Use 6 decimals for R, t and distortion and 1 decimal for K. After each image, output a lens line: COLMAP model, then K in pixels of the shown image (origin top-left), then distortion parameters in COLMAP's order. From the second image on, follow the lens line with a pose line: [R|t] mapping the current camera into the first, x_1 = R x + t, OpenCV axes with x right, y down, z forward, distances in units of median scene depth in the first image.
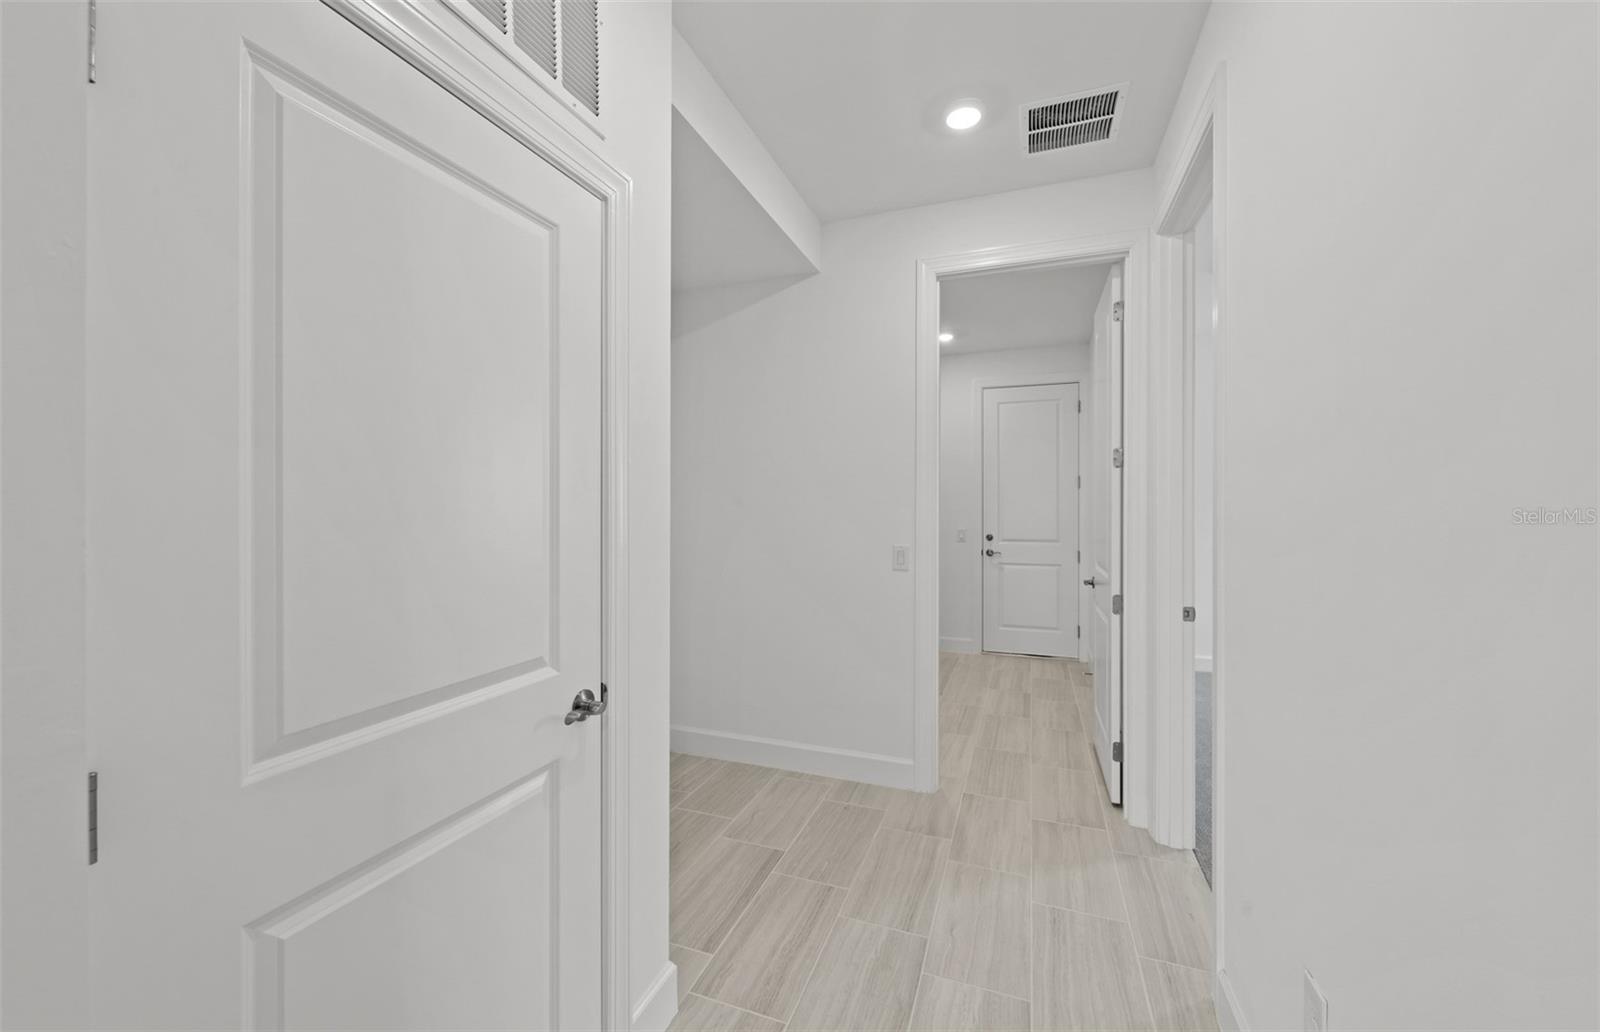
lens RADIAL K [[633.9, 0, 797.7], [0, 633.9, 504.3], [0, 0, 1]] dist [0.001590, 0.000370]
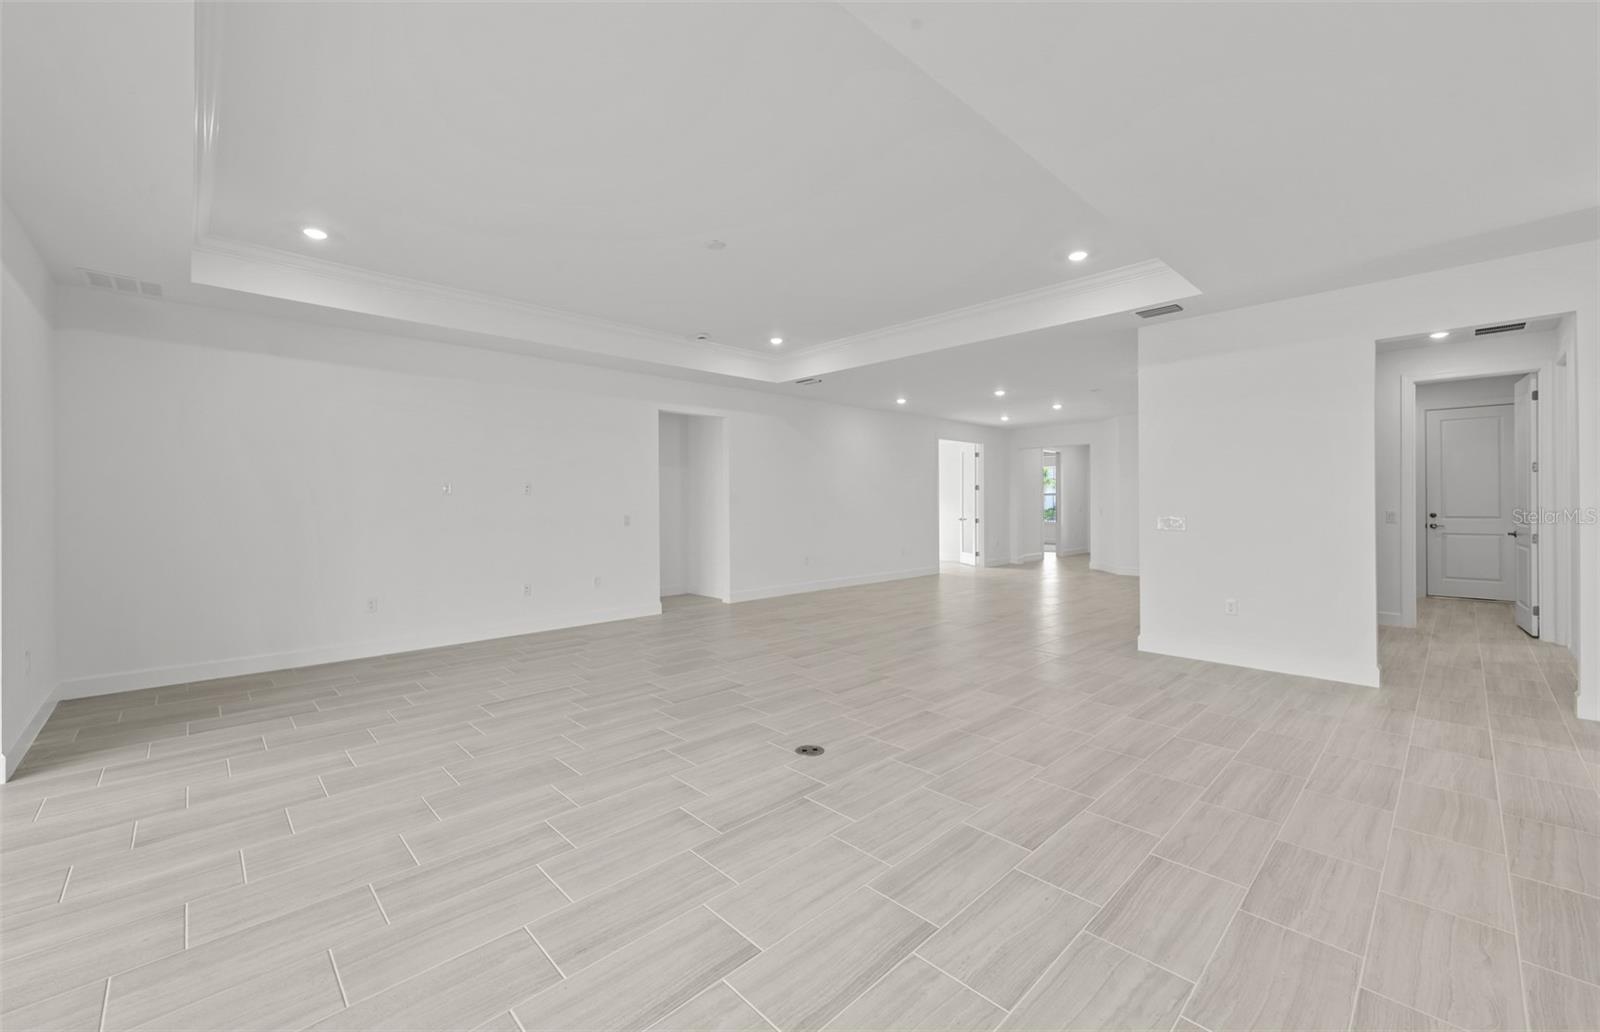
lens RADIAL K [[633.9, 0, 797.7], [0, 633.9, 504.3], [0, 0, 1]] dist [0.001590, 0.000370]
pose [[0.898075, -0.010429, -0.439718, -0.659520], [0.013109, 0.999909, 0.003058, 0.008877], [0.439646, -0.008511, 0.898131, -1.702468]]
